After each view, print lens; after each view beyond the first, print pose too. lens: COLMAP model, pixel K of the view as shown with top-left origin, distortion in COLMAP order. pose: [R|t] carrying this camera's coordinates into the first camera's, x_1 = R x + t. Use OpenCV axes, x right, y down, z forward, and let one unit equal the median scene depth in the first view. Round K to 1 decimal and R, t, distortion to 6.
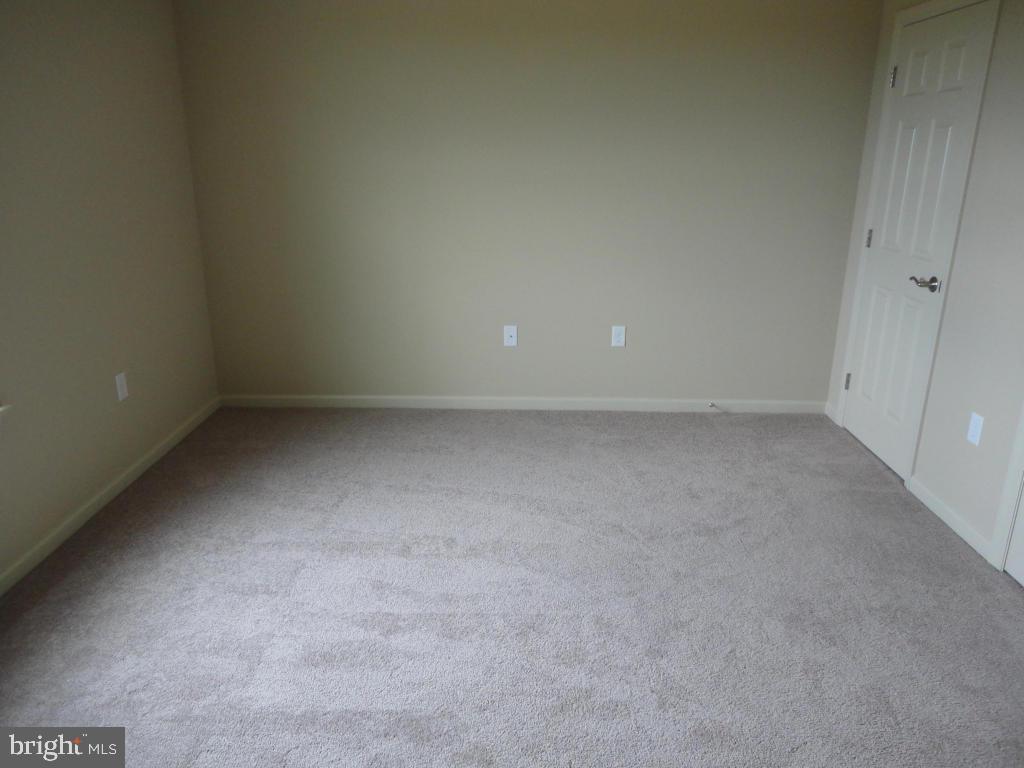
lens RADIAL K [[746.6, 0, 512.7], [0, 746.6, 380.9], [0, 0, 1]] dist [-0.005109, 0.005219]
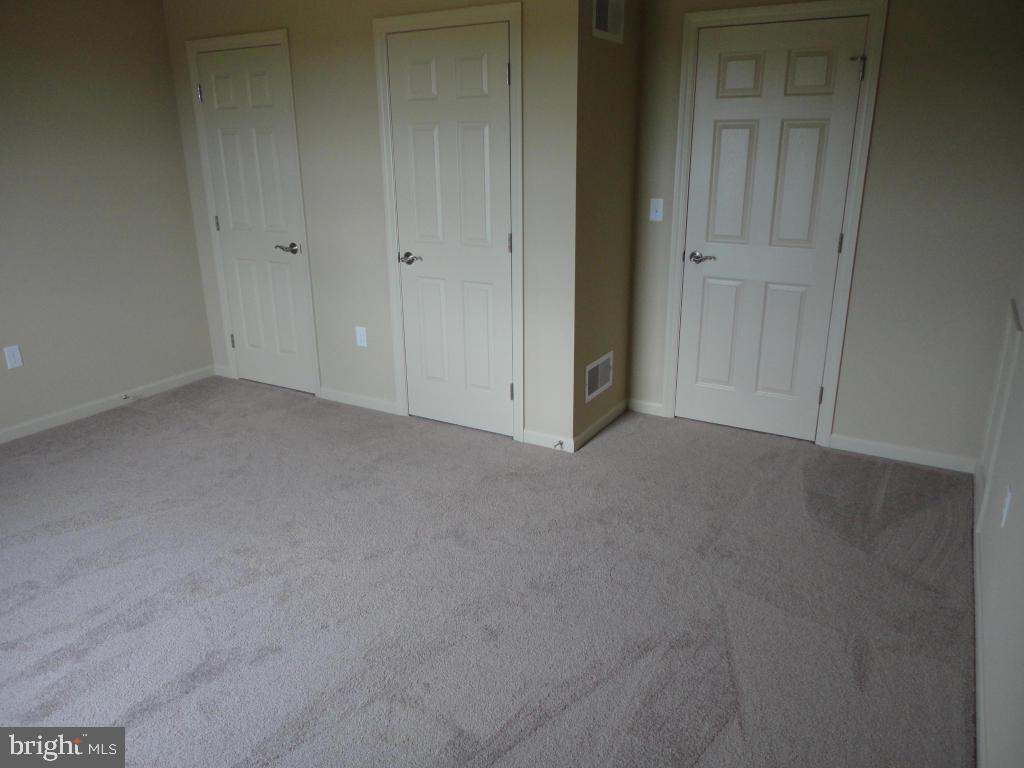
lens RADIAL K [[746.6, 0, 508.6], [0, 746.6, 386.8], [0, 0, 1]] dist [-0.005109, 0.005219]
pose [[0.500448, -0.292182, 0.814974, -0.395063], [0.281443, 0.945108, 0.166012, -0.004806], [-0.818744, 0.146288, 0.555210, -0.046346]]
